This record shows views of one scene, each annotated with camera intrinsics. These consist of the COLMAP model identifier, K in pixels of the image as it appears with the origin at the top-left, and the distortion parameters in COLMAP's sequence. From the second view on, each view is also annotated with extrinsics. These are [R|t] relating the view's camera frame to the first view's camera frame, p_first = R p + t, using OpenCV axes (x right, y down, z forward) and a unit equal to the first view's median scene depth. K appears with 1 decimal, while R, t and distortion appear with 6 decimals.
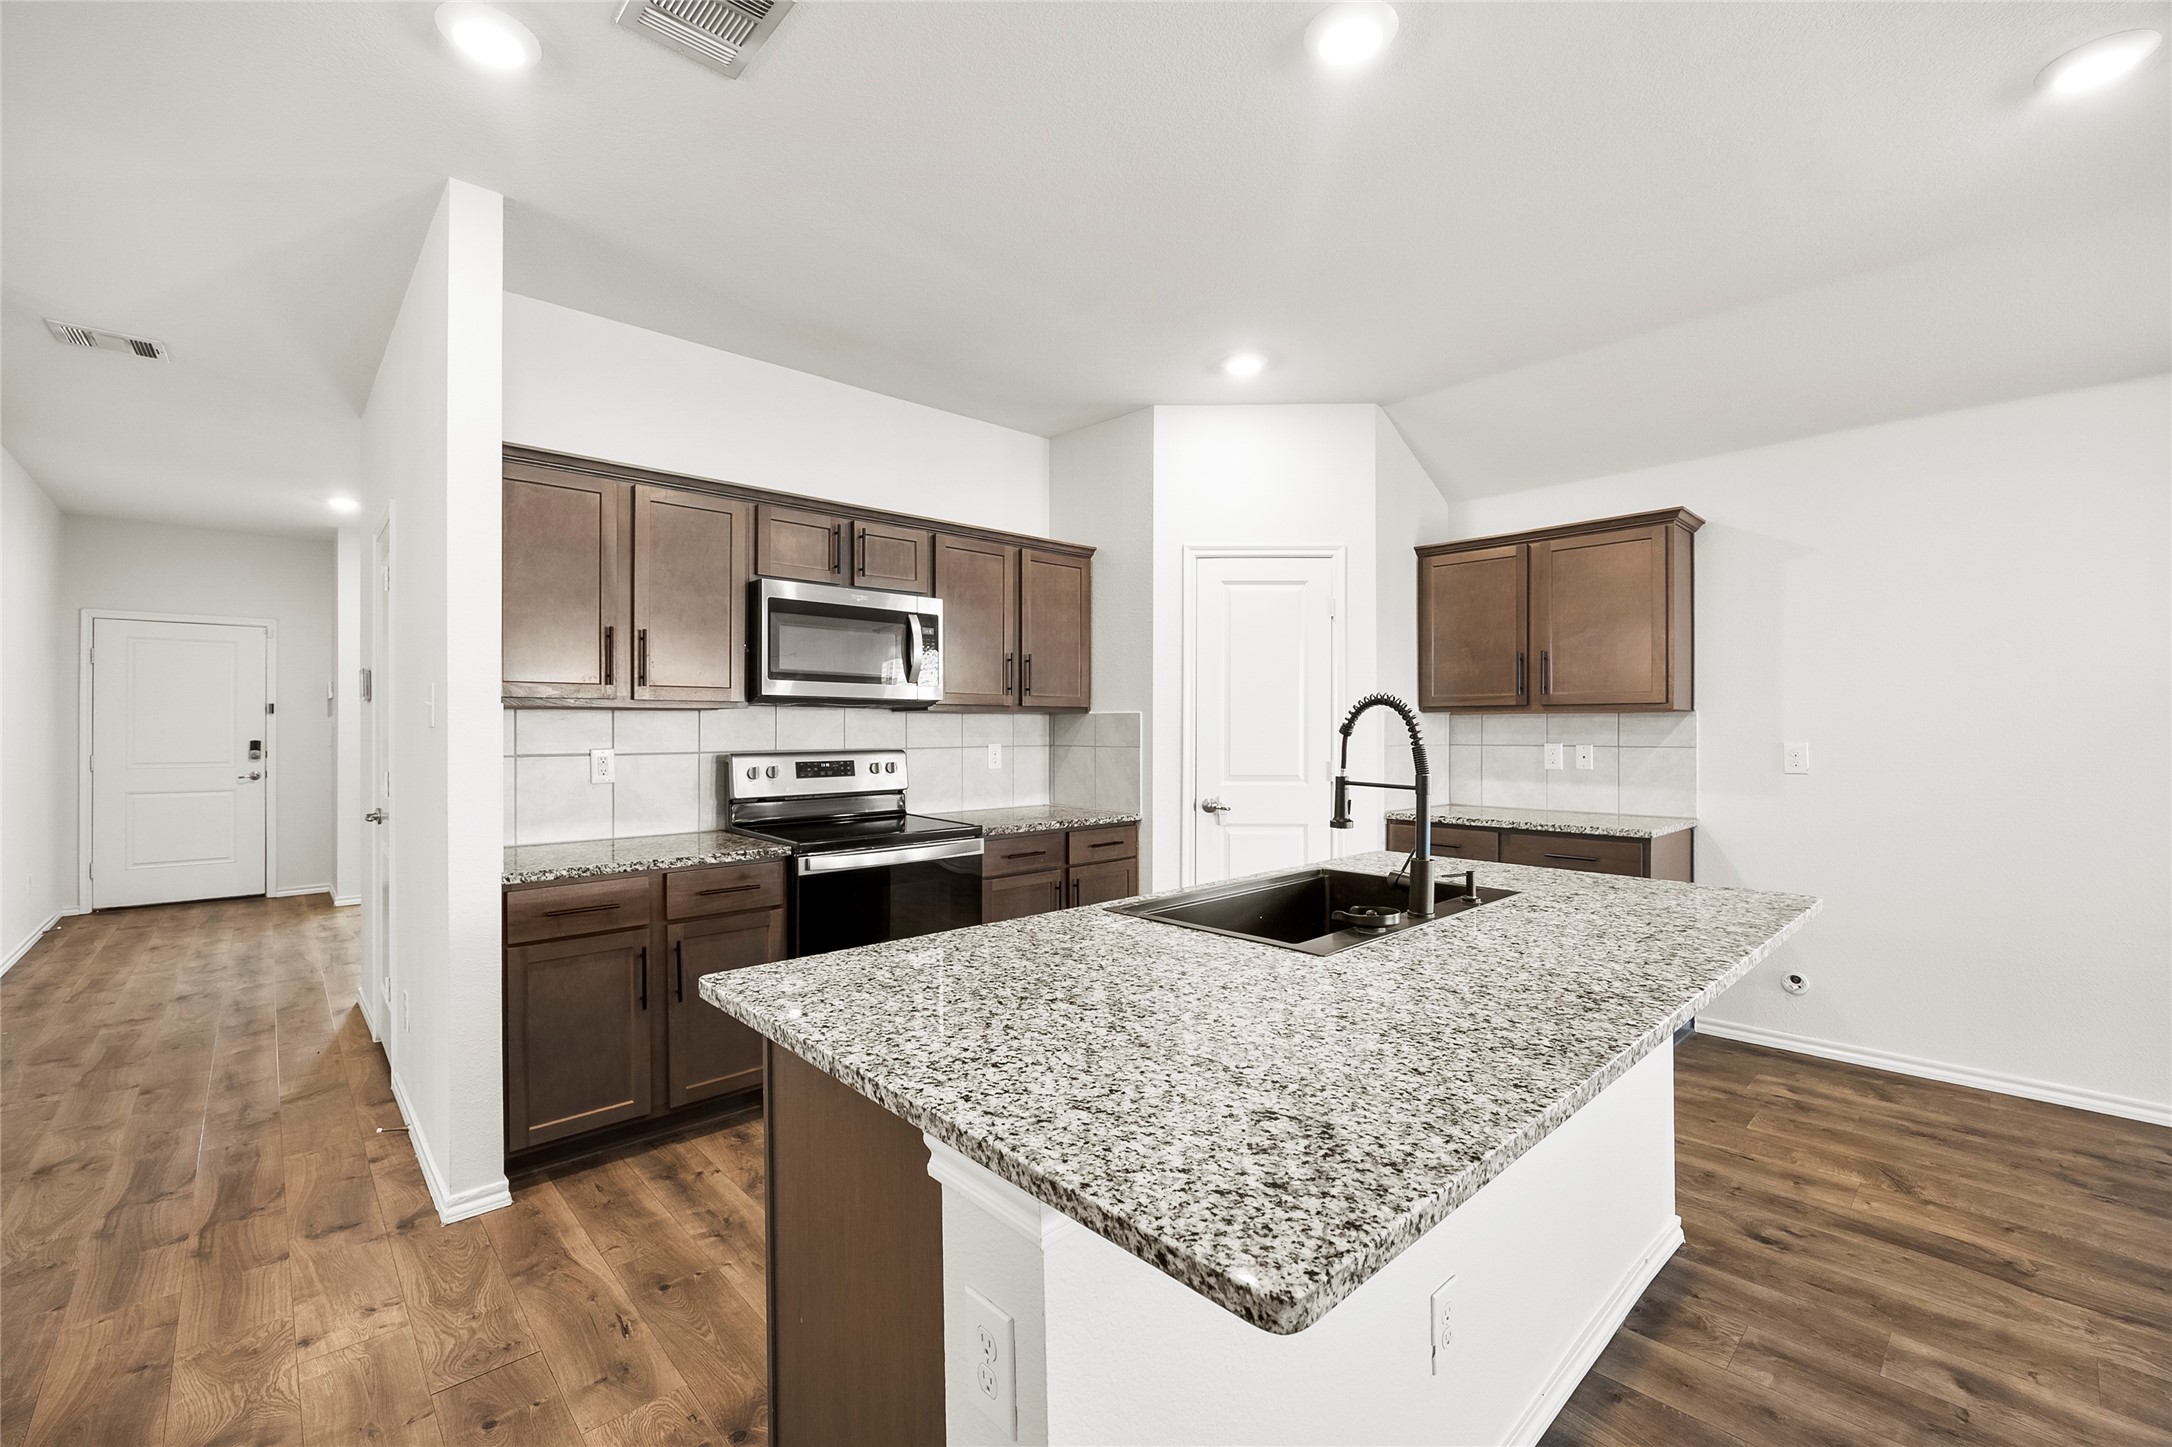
lens RADIAL K [[909.3, 0, 1090.6], [0, 909.3, 724.2], [0, 0, 1]] dist [-0.014886, 0.000102]
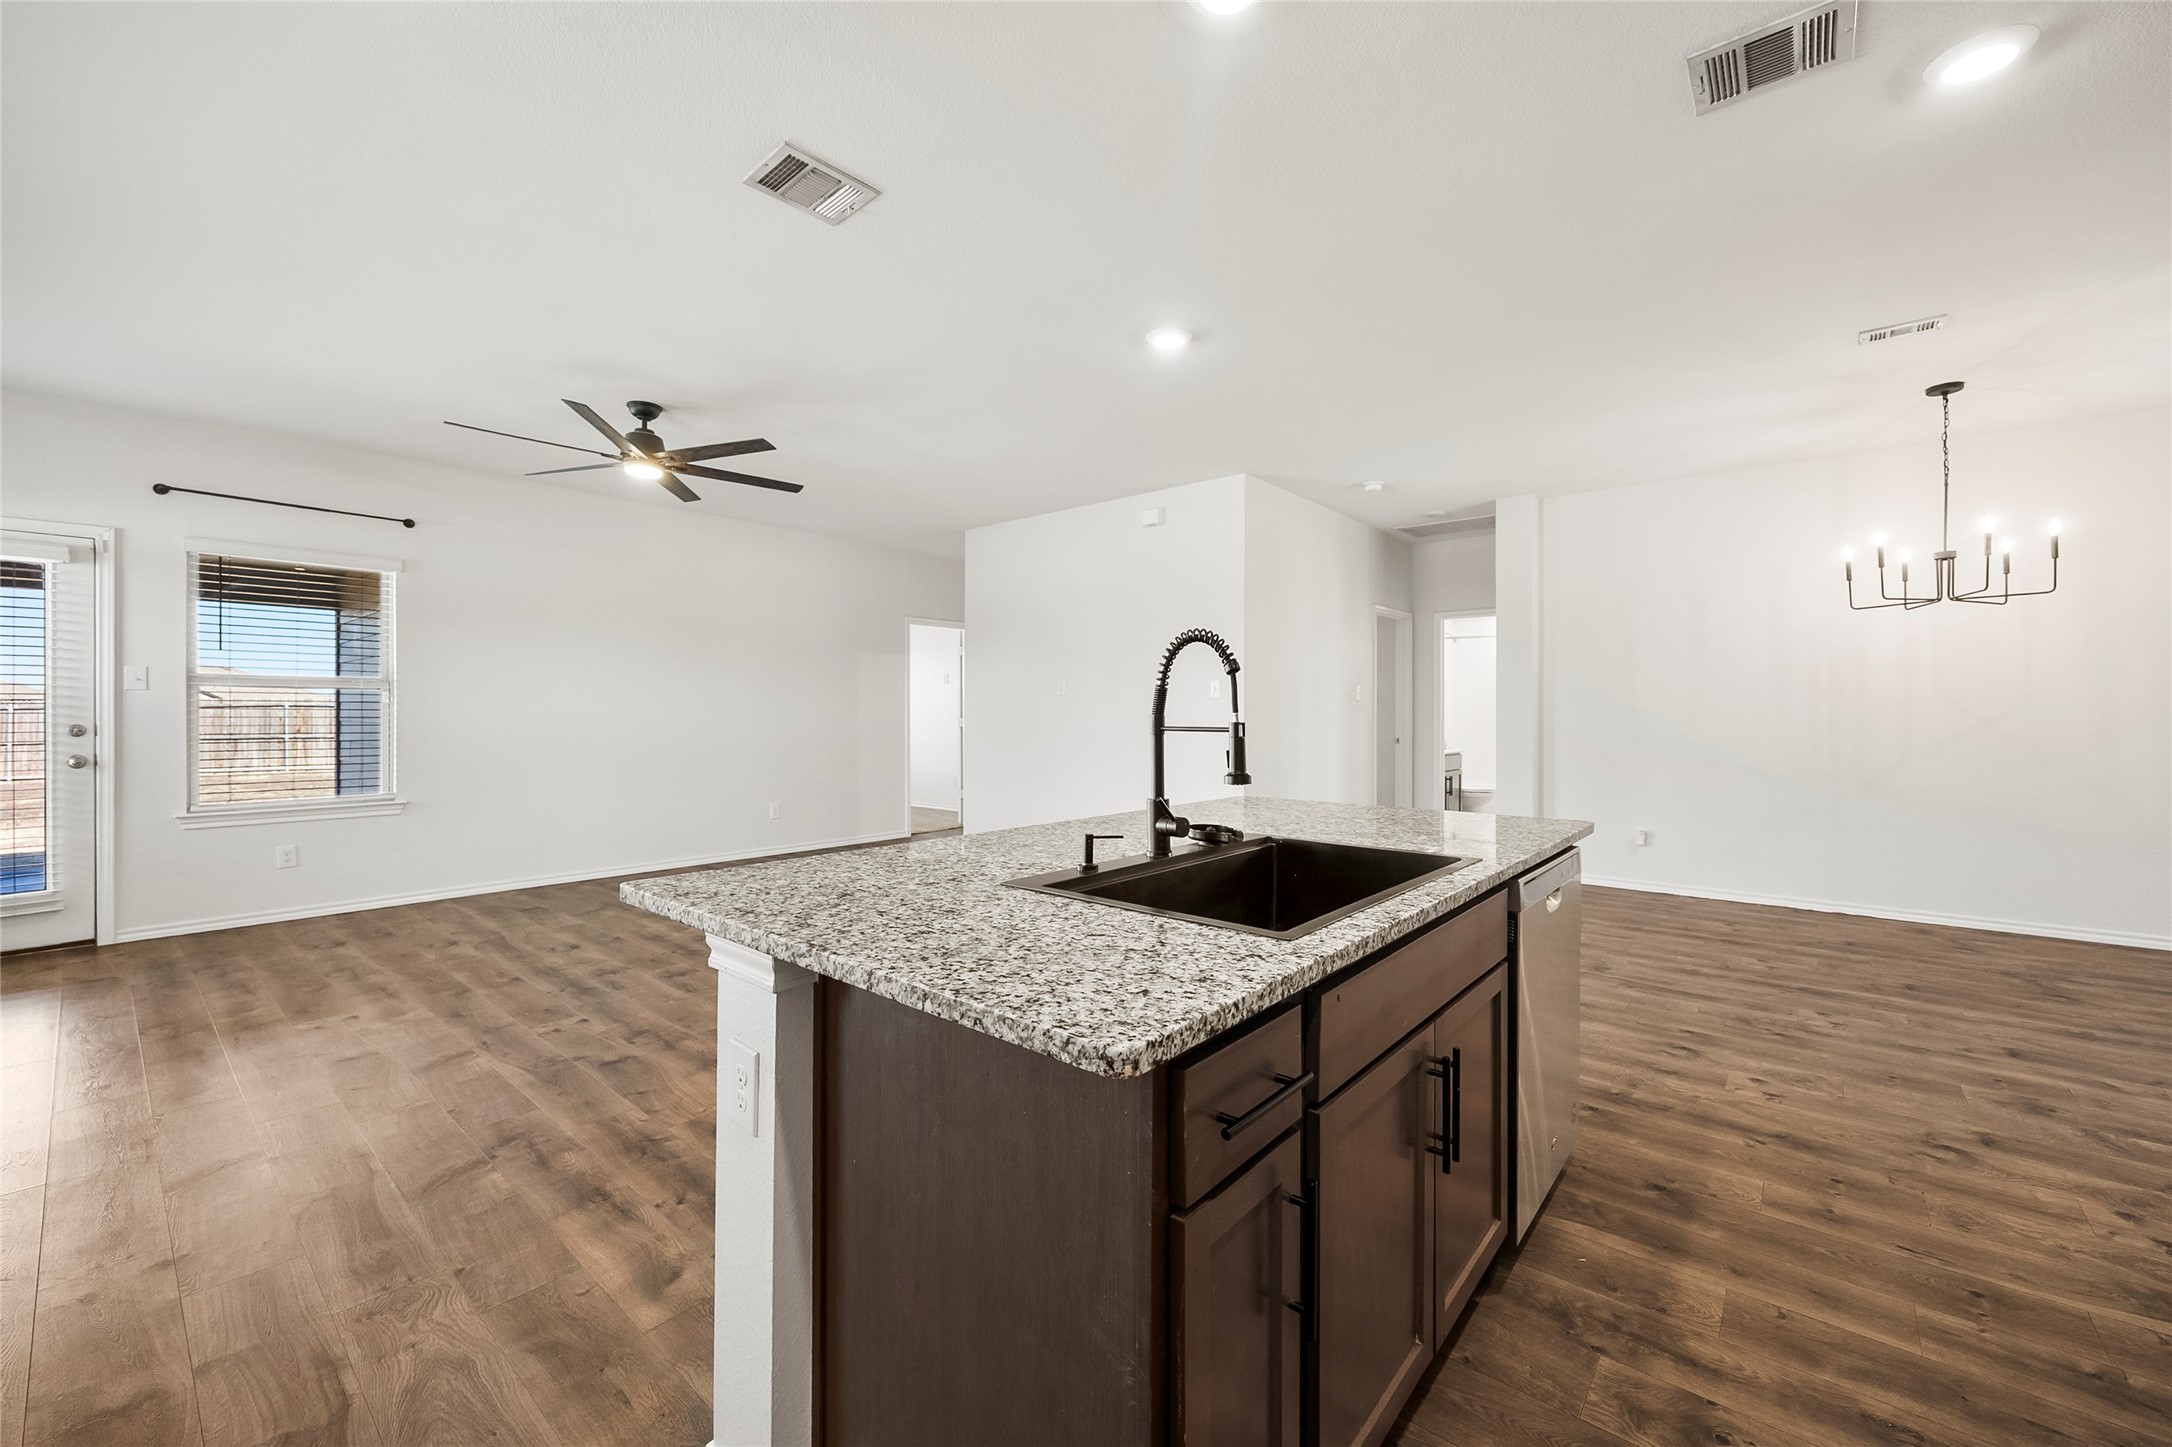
lens RADIAL K [[853.1, 0, 1096.5], [0, 853.1, 710.4], [0, 0, 1]] dist [0.000531, 0.000050]
pose [[-0.993090, -0.000747, -0.117352, 0.288723], [-0.000668, 1.000000, -0.000715, 0.026856], [0.117353, -0.000632, -0.993090, 1.016063]]
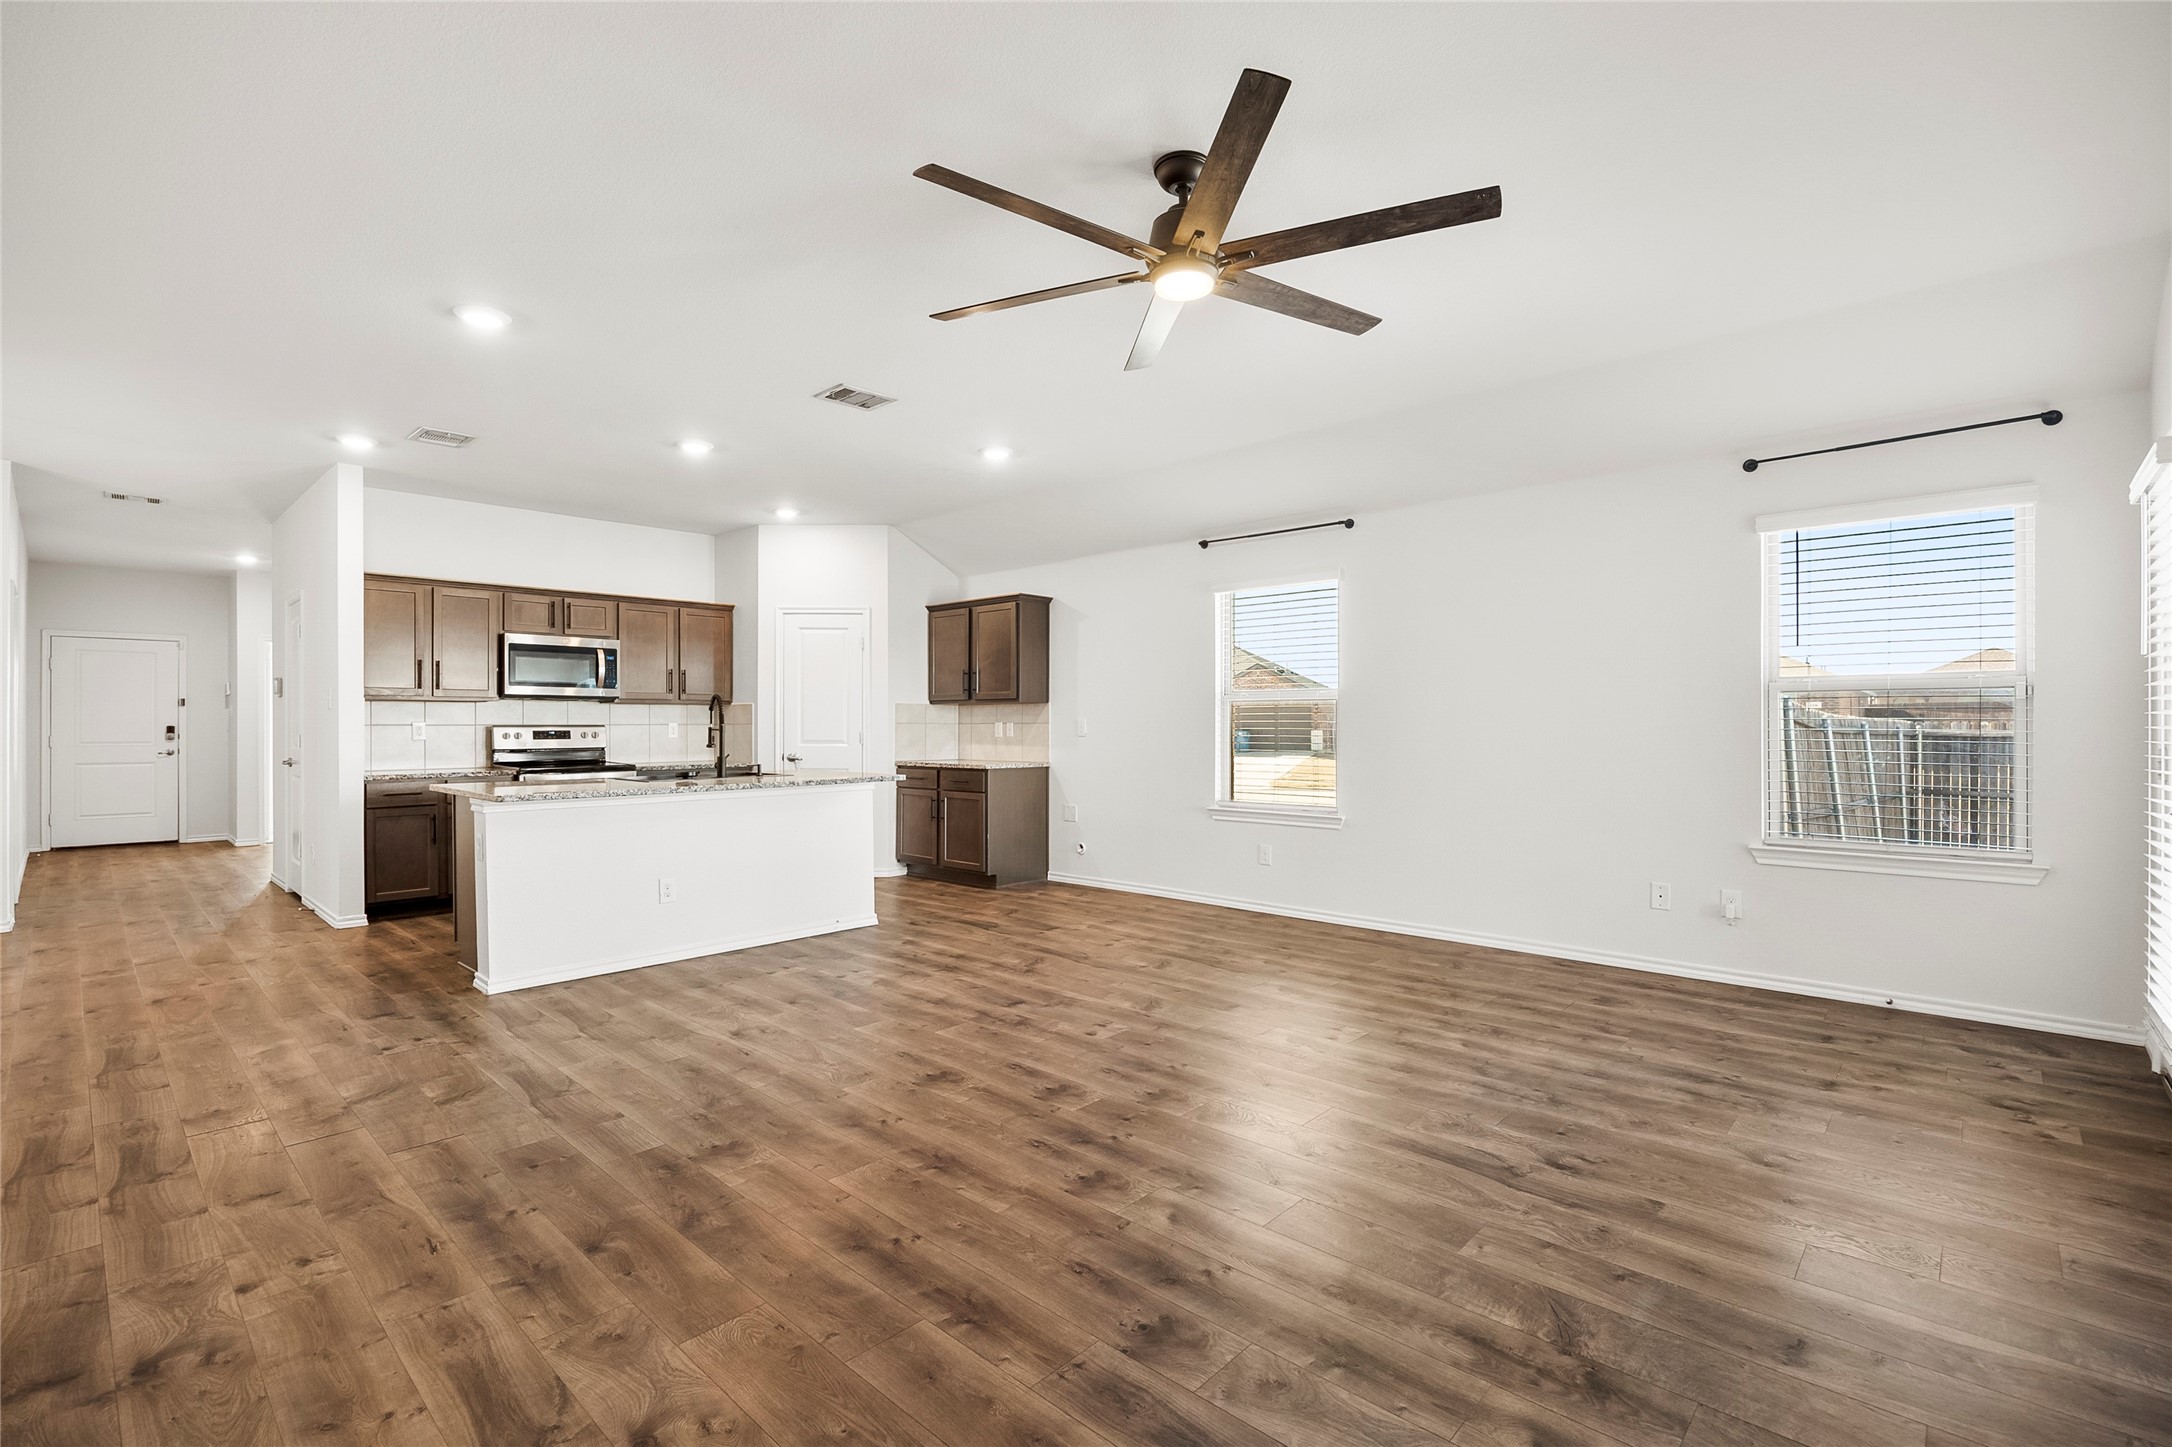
lens RADIAL K [[978.4, 0, 1089.5], [0, 978.4, 725.3], [0, 0, 1]] dist [-0.009541, -0.000242]
pose [[0.997946, -0.000589, 0.064054, 0.663574], [0.000420, 0.999996, 0.002649, 0.026452], [-0.064055, -0.002616, 0.997943, -1.021870]]
